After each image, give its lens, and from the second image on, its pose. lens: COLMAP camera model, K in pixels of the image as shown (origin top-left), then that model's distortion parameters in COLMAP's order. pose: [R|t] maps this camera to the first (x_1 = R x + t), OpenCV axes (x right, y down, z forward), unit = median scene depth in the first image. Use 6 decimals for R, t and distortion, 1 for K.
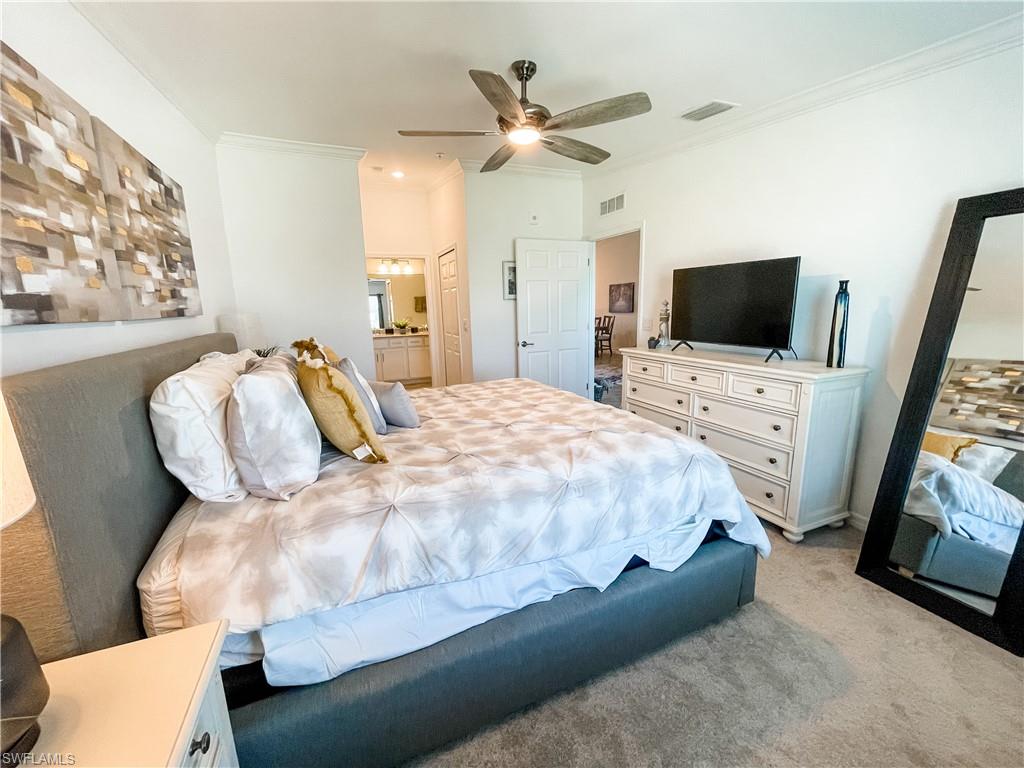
lens RADIAL K [[418.0, 0, 508.6], [0, 418.0, 388.3], [0, 0, 1]] dist [-0.000964, -0.000774]
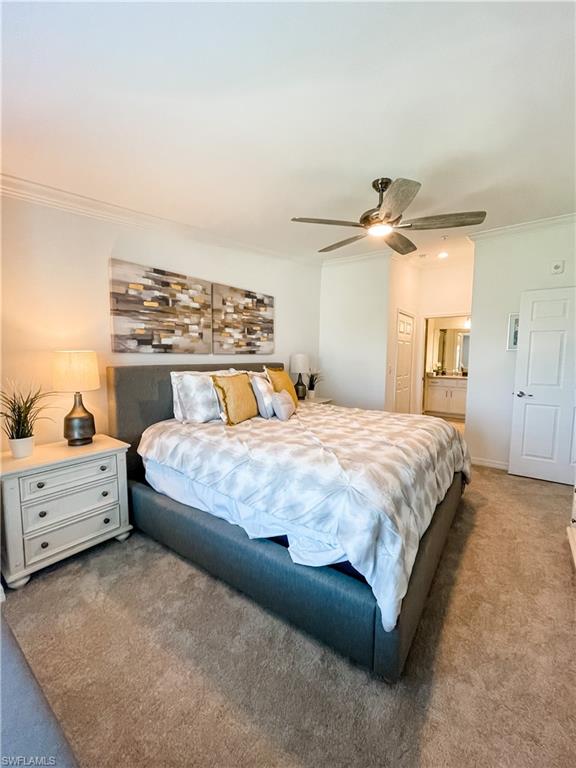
lens RADIAL K [[313.5, 0, 288.0], [0, 313.5, 384.0], [0, 0, 1]] dist [-0.000964, -0.000774]
pose [[0.504702, 0.110458, -0.856198, 1.124440], [-0.191162, 0.981460, 0.013934, -0.097312], [0.841863, 0.156640, 0.516460, 0.413834]]
